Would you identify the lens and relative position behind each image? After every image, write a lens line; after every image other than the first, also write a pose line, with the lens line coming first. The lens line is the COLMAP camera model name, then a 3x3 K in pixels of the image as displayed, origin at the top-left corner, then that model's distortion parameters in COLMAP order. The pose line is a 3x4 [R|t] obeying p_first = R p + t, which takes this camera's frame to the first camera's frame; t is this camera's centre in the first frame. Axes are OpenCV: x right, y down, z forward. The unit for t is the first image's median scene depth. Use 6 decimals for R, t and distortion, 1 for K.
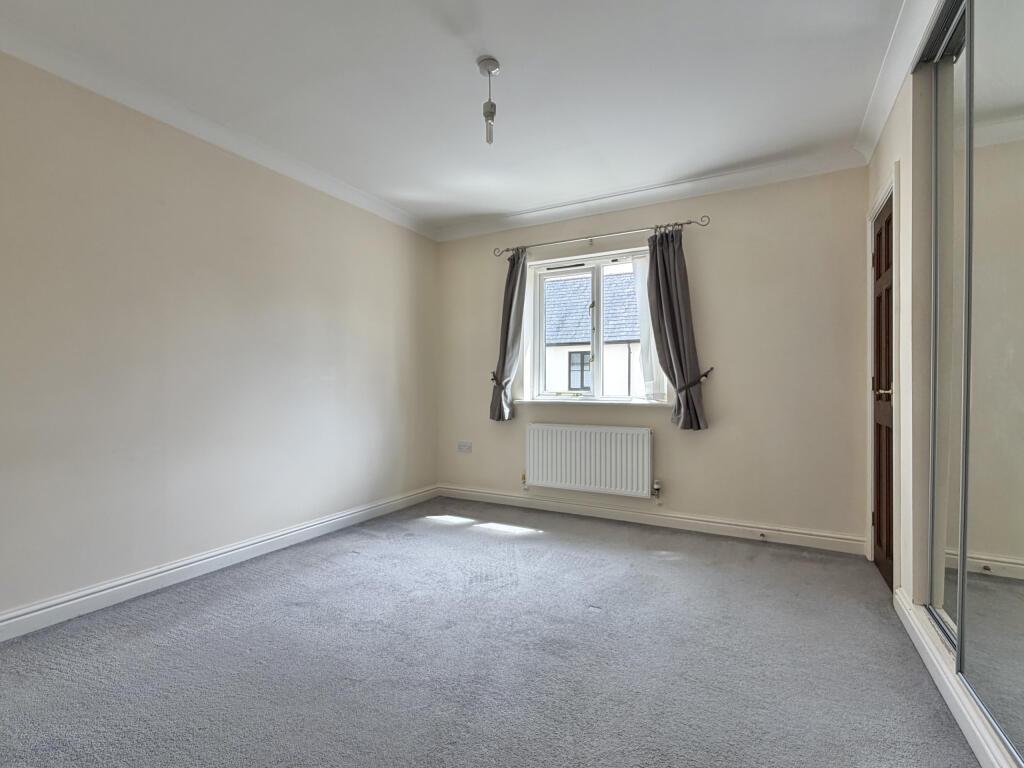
lens RADIAL K [[479.6, 0, 512.0], [0, 479.6, 384.0], [0, 0, 1]] dist [-0.023181, 0.000098]
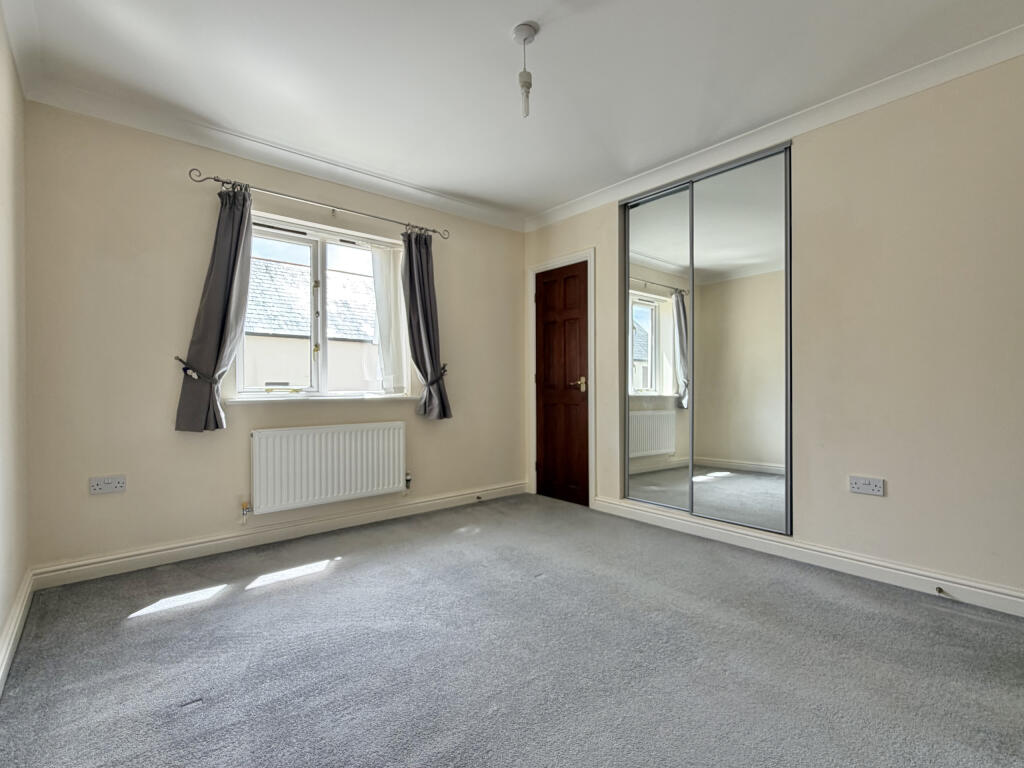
lens RADIAL K [[475.9, 0, 512.0], [0, 475.9, 384.0], [0, 0, 1]] dist [-0.000517, -0.000096]
pose [[0.356783, -0.003232, 0.934182, -0.557576], [0.000626, 0.999995, 0.003220, 0.010066], [-0.934187, -0.000564, 0.356783, 0.414836]]
